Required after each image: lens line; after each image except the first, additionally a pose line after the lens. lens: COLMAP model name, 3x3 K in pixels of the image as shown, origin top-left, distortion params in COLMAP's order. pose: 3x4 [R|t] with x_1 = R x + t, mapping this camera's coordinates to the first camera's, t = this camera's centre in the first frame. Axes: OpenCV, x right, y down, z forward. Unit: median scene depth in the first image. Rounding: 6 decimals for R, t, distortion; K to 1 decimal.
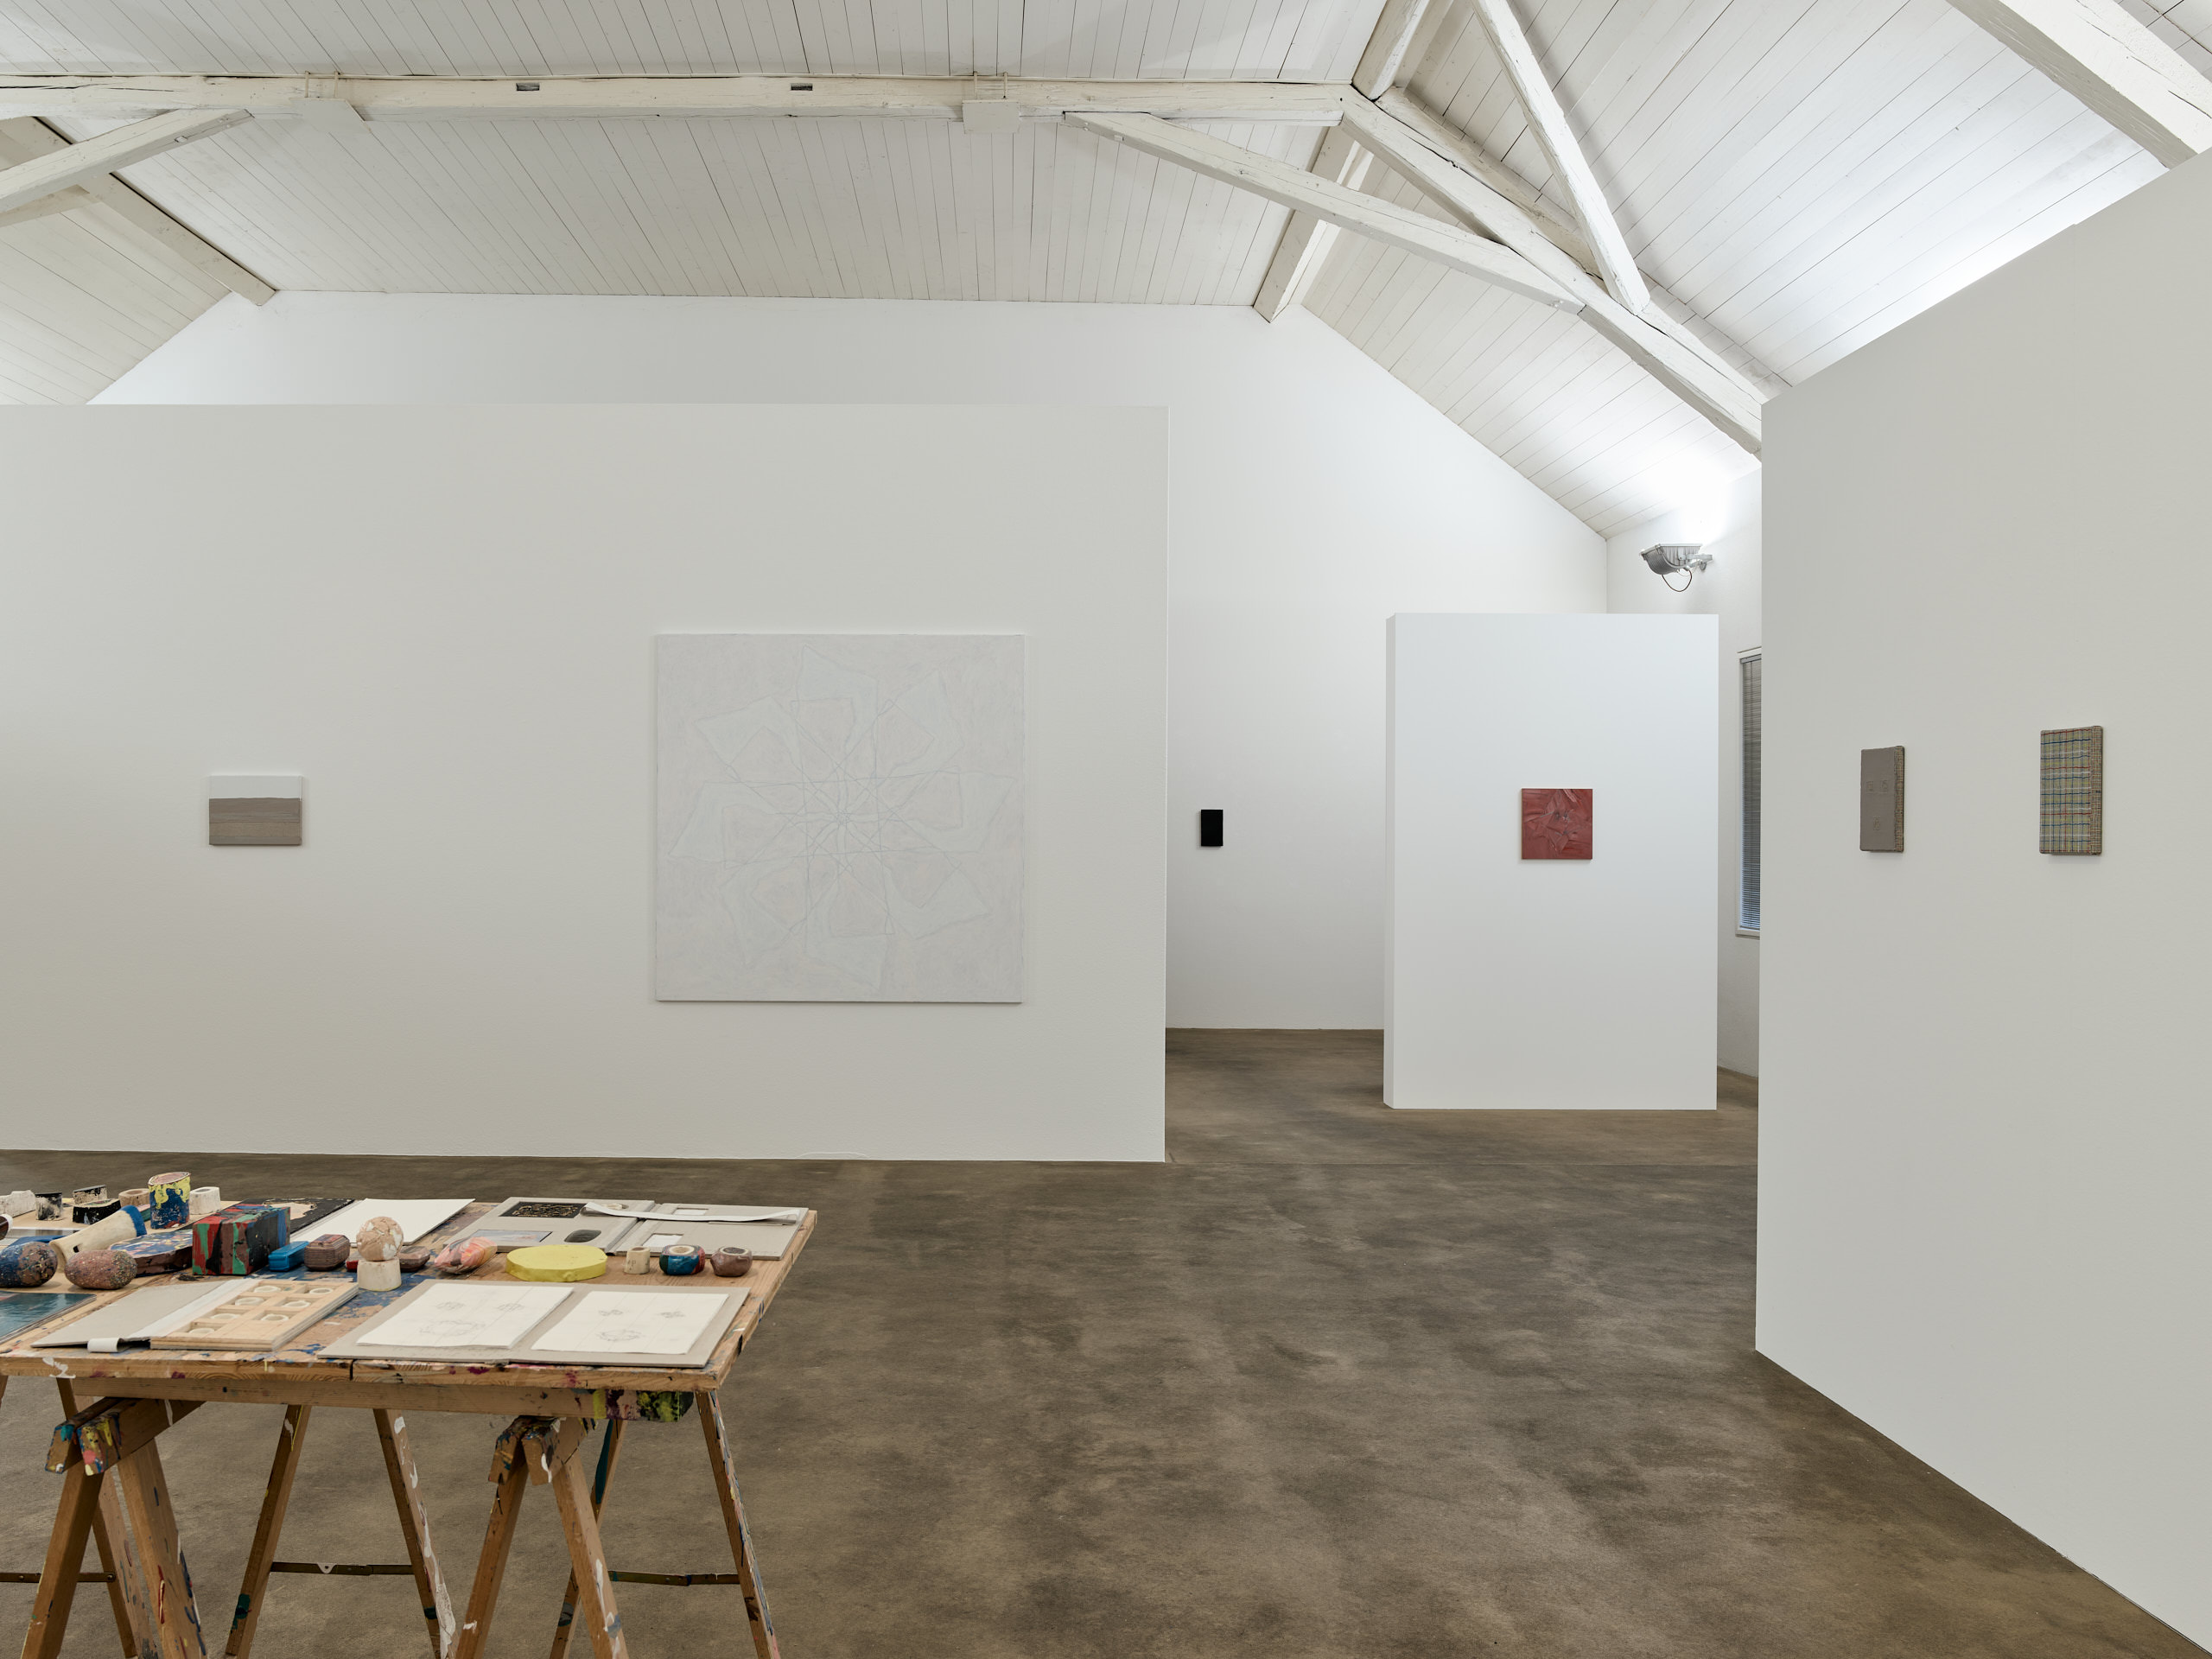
lens RADIAL K [[1745.6, 0, 995.0], [0, 1745.6, 837.3], [0, 0, 1]] dist [-0.040089, 0.030838]
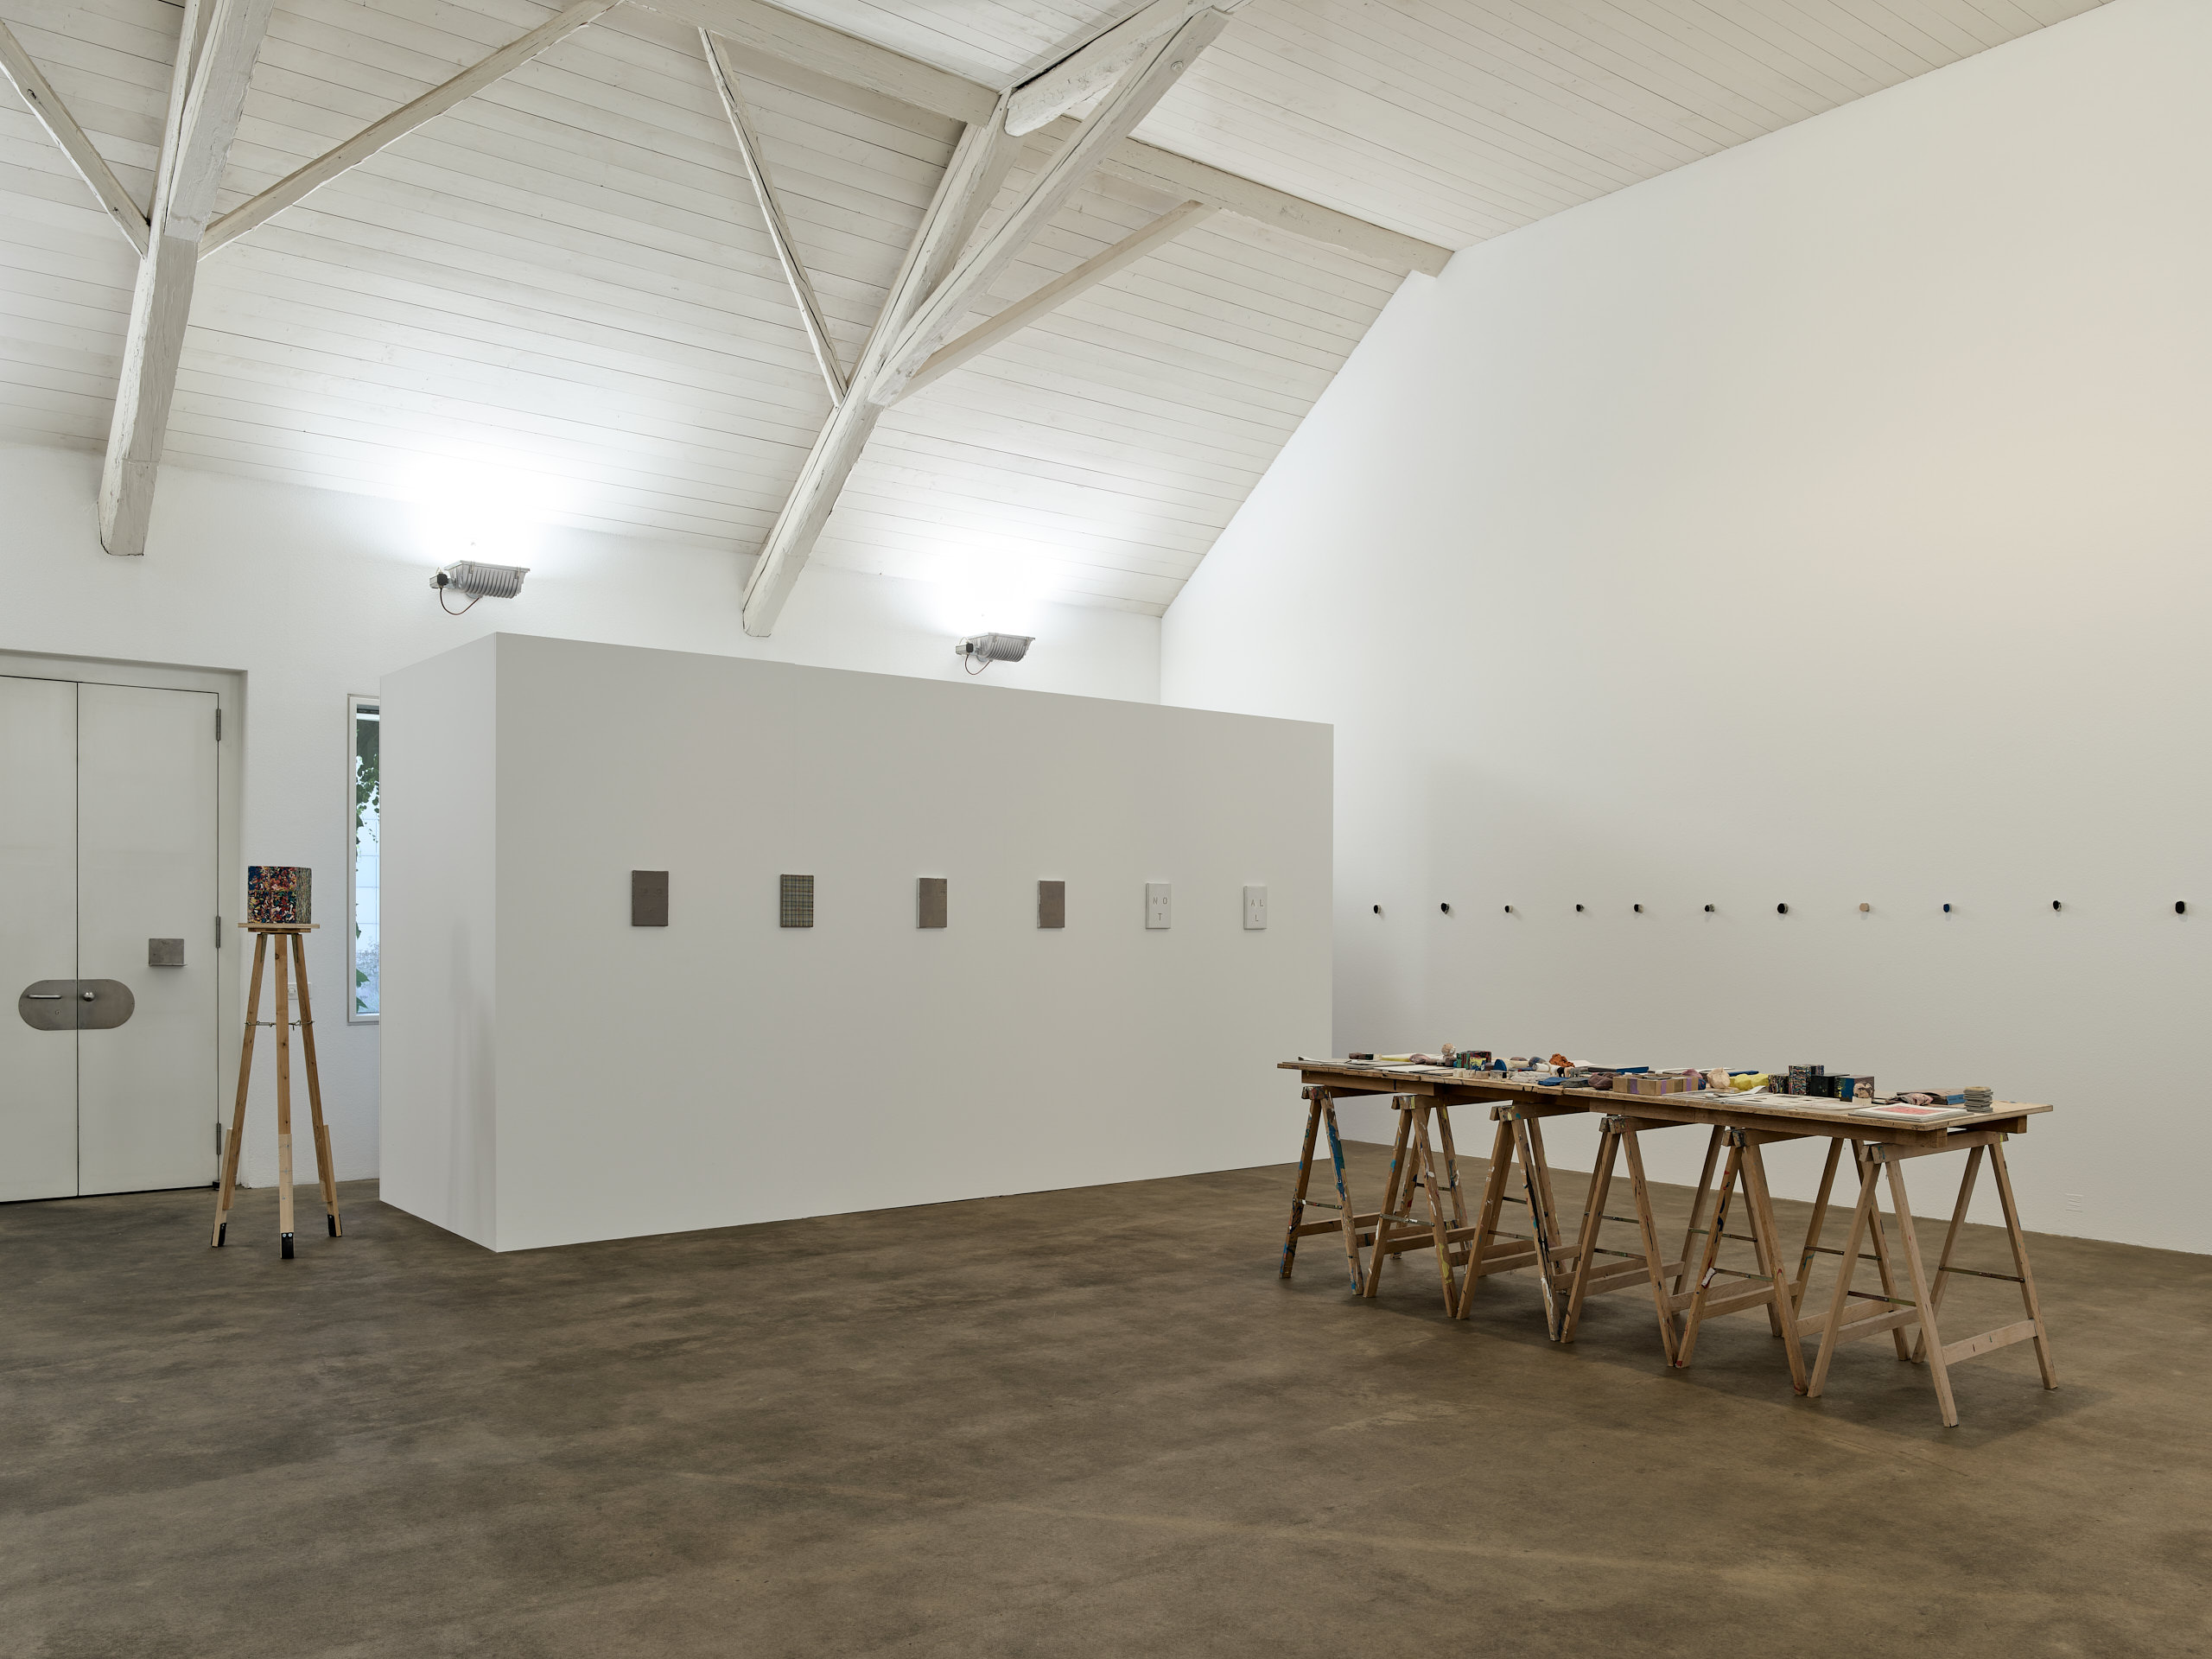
lens RADIAL K [[1742.3, 0, 1118.7], [0, 1742.3, 952.2], [0, 0, 1]] dist [-0.038012, 0.026115]
pose [[-0.633057, -0.022563, 0.773777, -1.333276], [-0.013727, 0.999745, 0.017921, -0.004159], [-0.773984, 0.000723, -0.633205, 1.898405]]
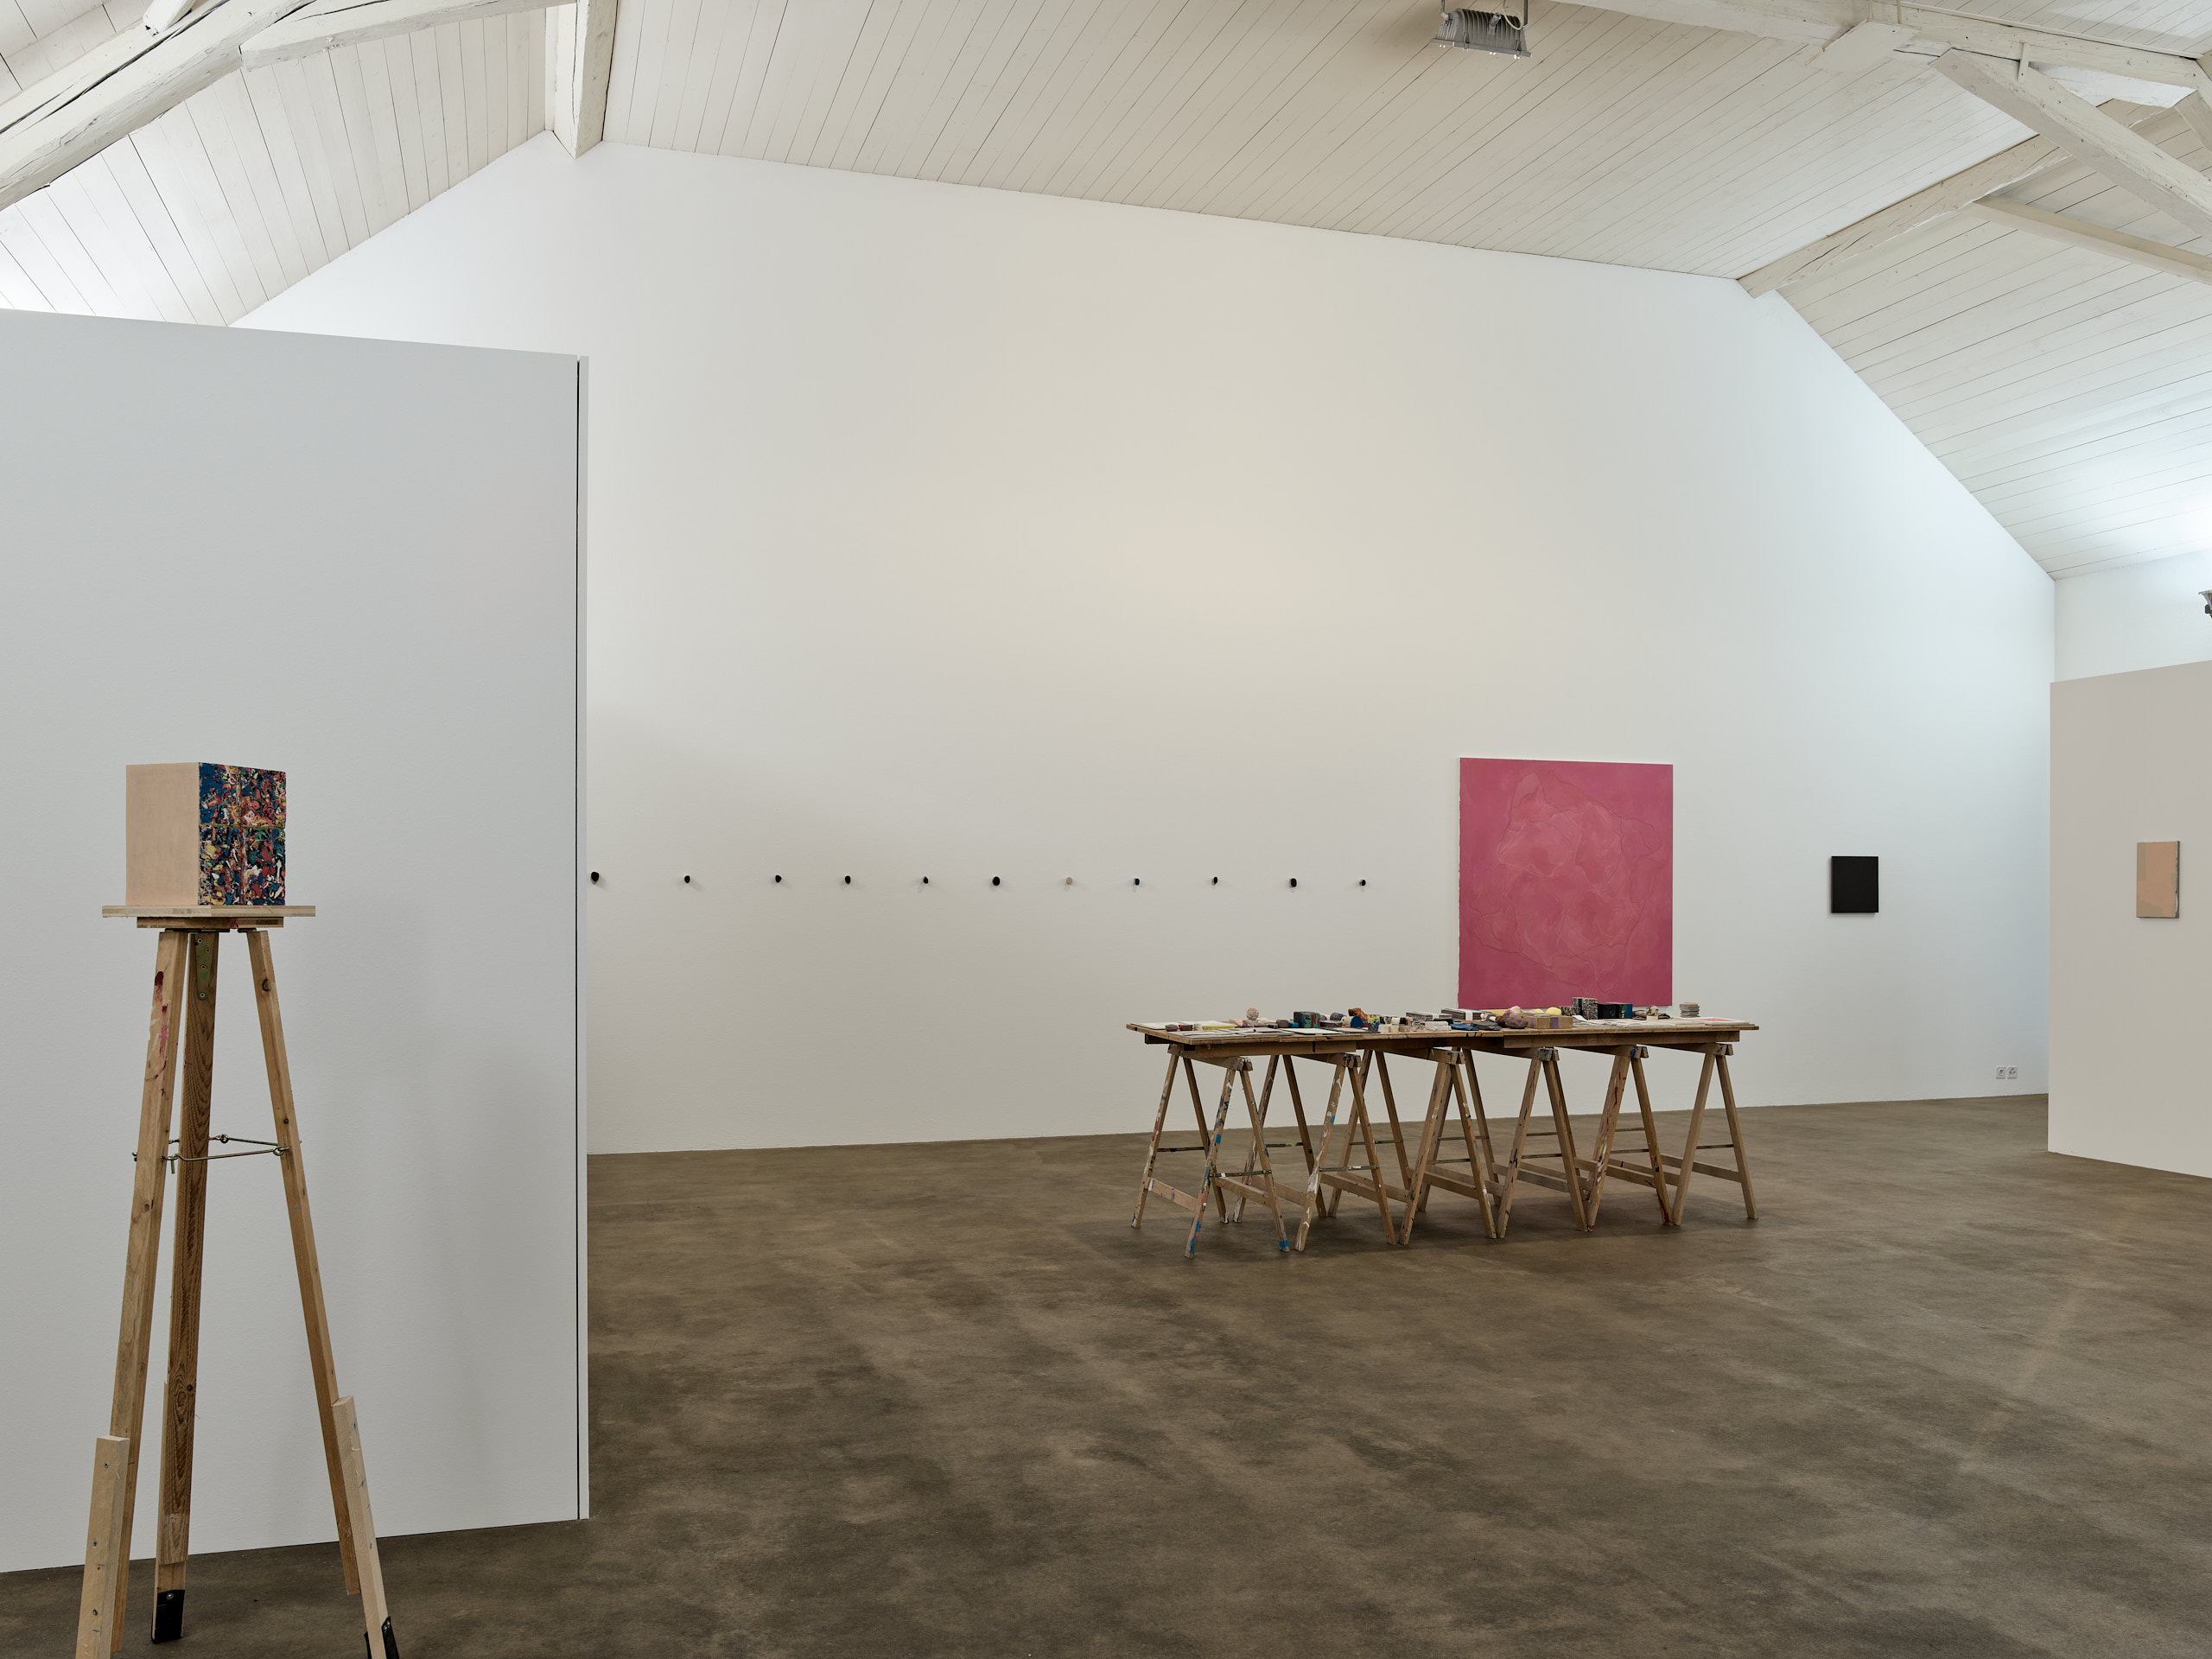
lens RADIAL K [[1746.1, 0, 1066.0], [0, 1746.1, 902.6], [0, 0, 1]] dist [-0.040257, 0.034924]
pose [[-0.951941, -0.007648, -0.306186, 0.587109], [-0.006531, 0.999968, -0.004670, 0.010552], [0.306211, -0.002446, -0.951960, 2.268931]]
